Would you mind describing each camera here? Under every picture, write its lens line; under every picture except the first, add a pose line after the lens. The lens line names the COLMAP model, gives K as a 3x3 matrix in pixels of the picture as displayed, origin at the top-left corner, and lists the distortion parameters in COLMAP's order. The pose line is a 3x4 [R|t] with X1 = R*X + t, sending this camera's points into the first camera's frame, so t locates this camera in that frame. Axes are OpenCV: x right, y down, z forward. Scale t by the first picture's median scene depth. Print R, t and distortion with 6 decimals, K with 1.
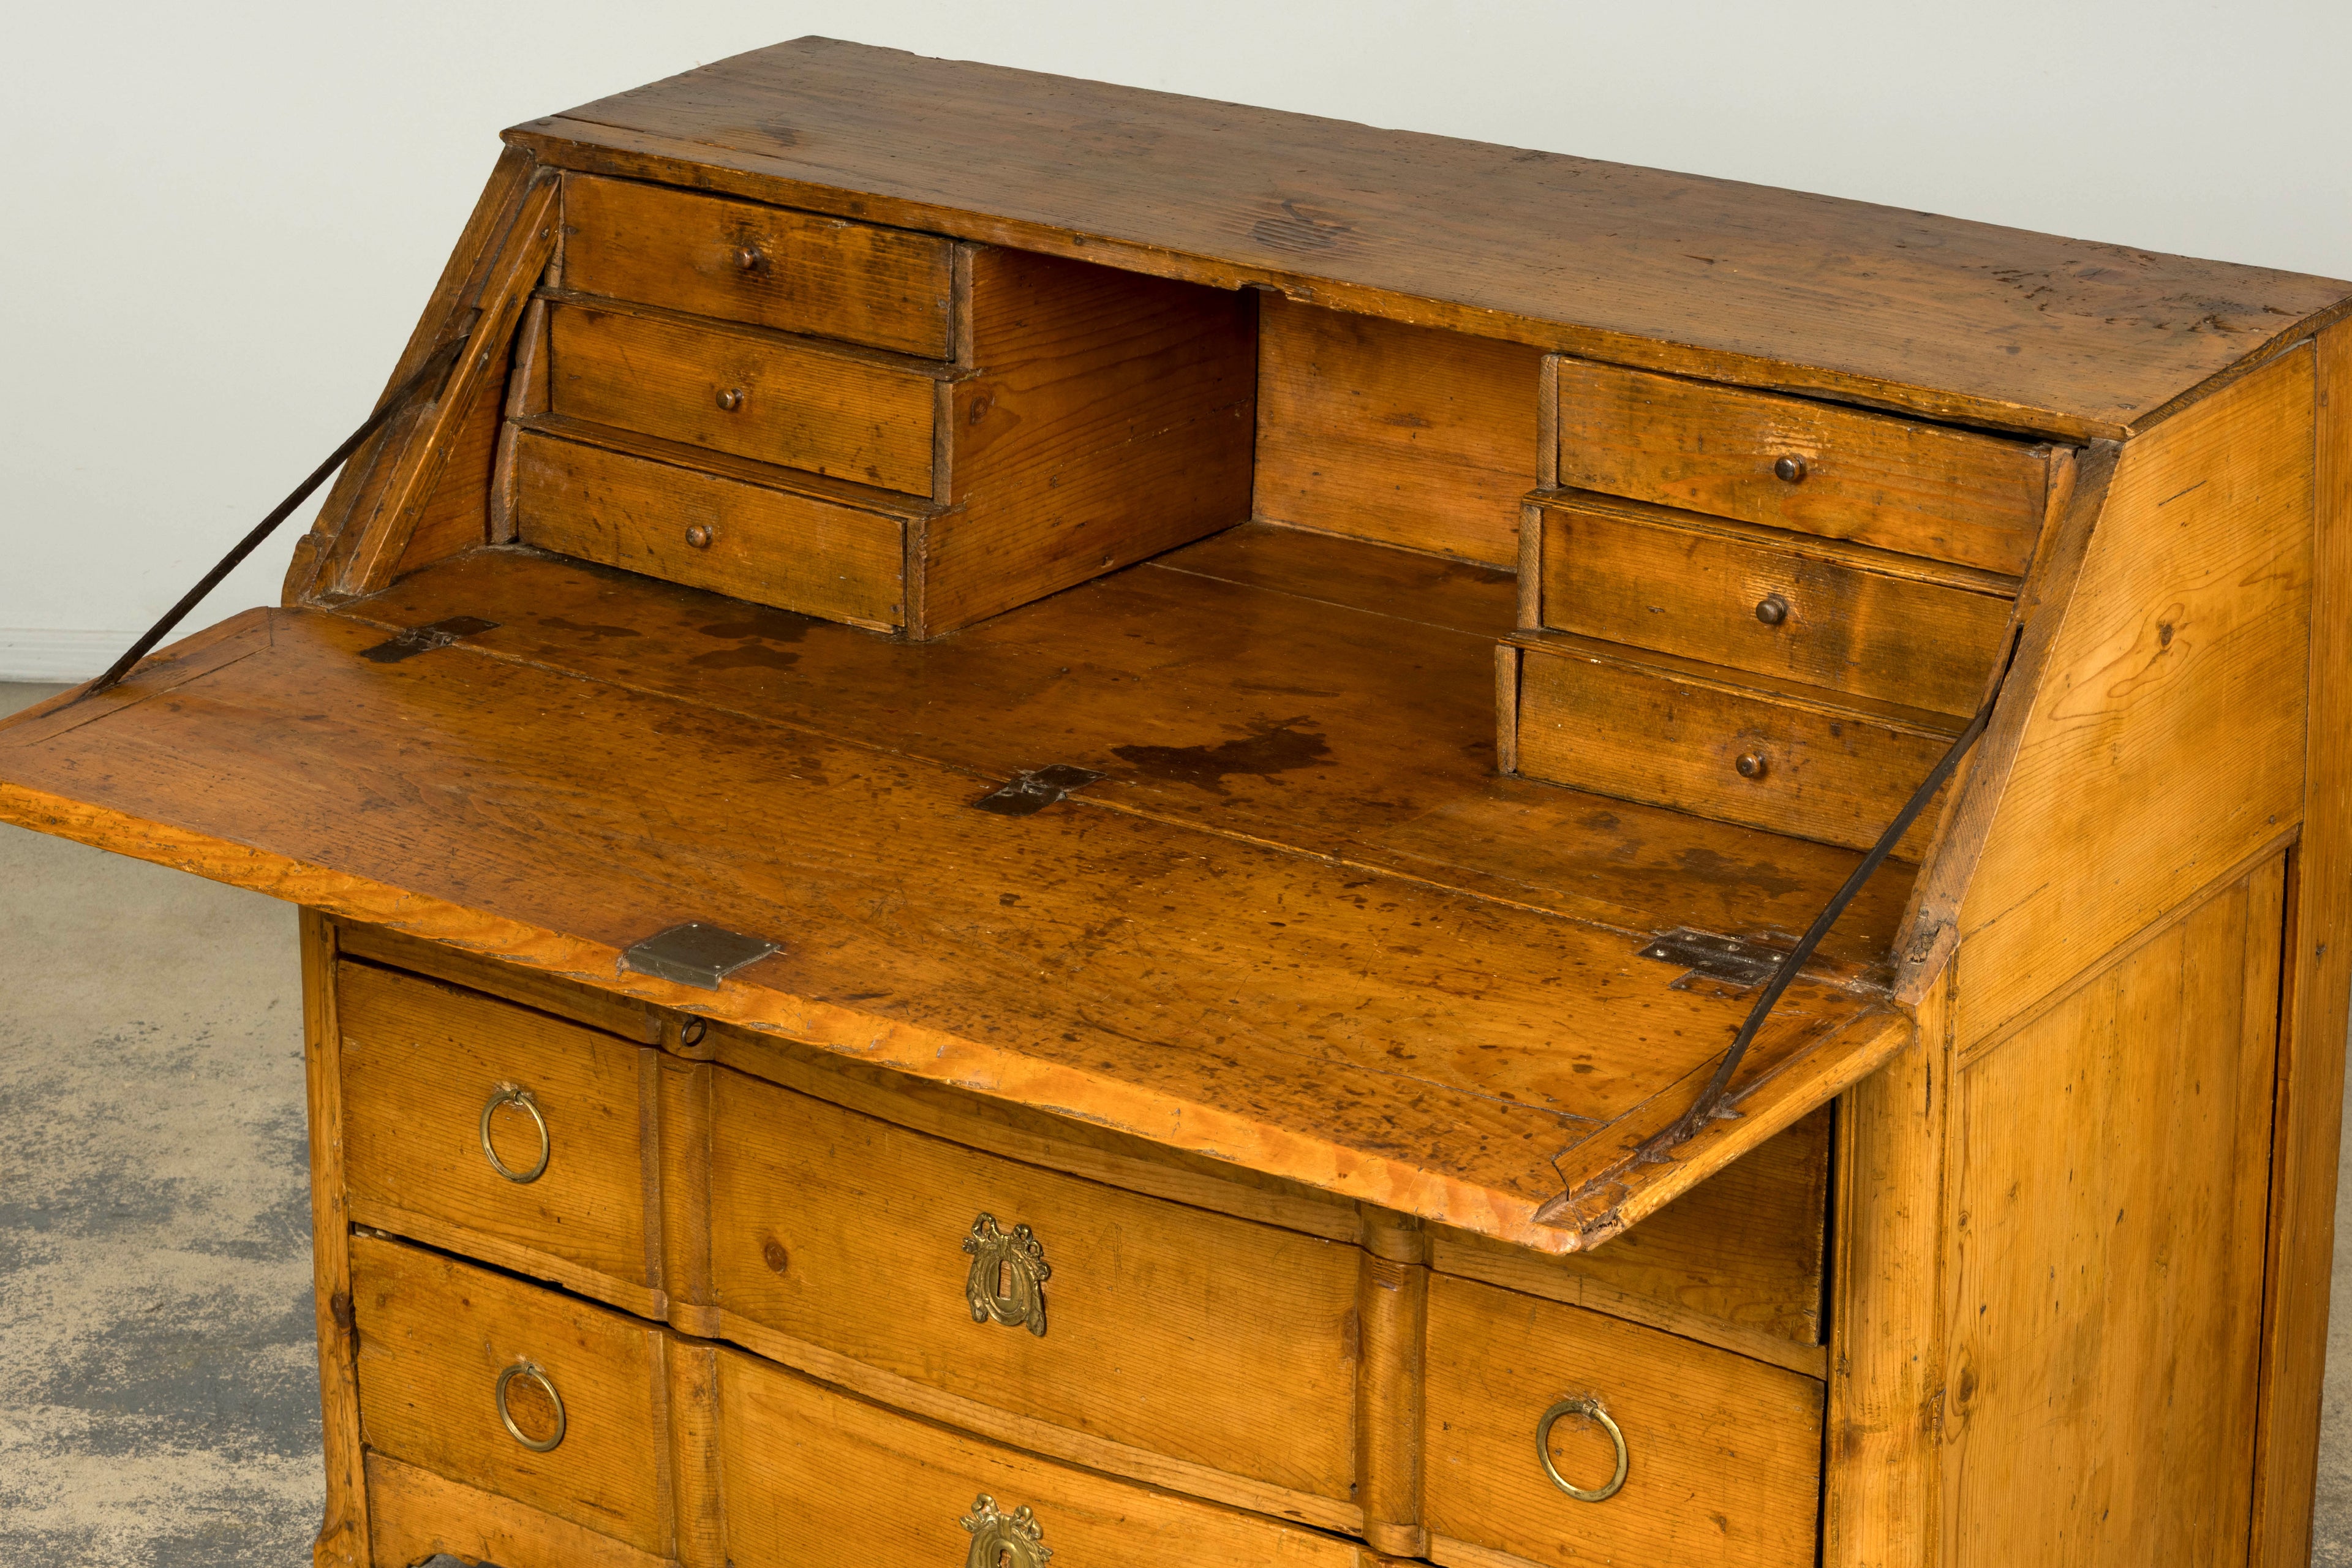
lens RADIAL K [[6590.8, 0, 890.9], [0, 6590.8, 660.8], [0, 0, 1]] dist [-0.128476, 0.000000]
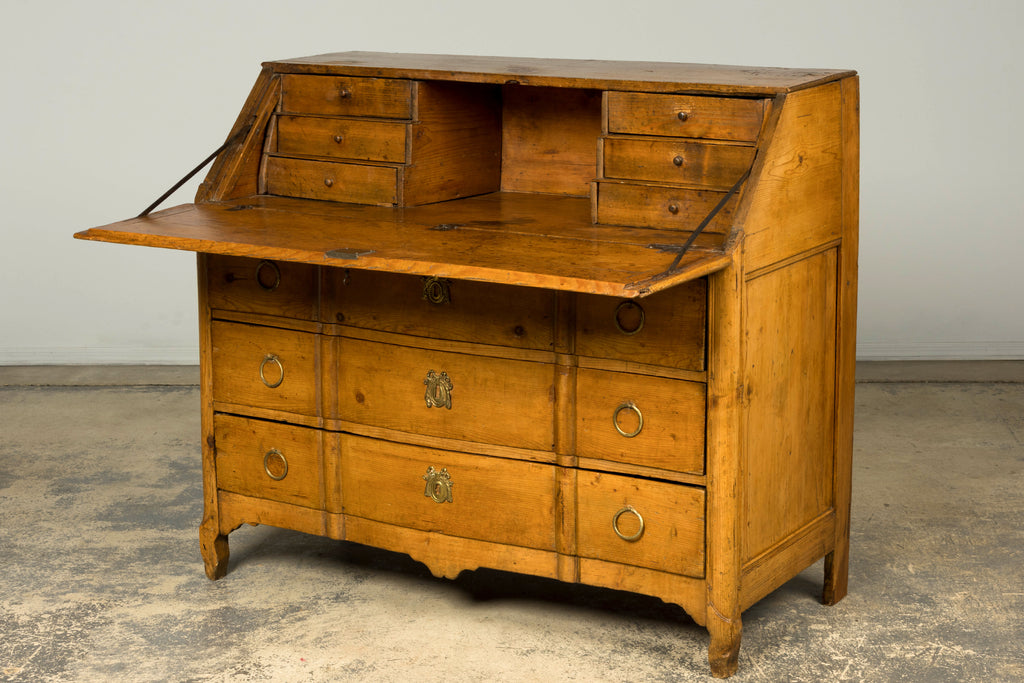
lens RADIAL K [[2414.7, 0, 499.0], [0, 2414.7, 280.0], [0, 0, 1]] dist [-0.234996, 0.000000]
pose [[0.994917, -0.005974, 0.100517, -0.067273], [0.021308, 0.988123, -0.152182, 0.213371], [-0.098414, 0.153550, 0.983228, -0.130531]]
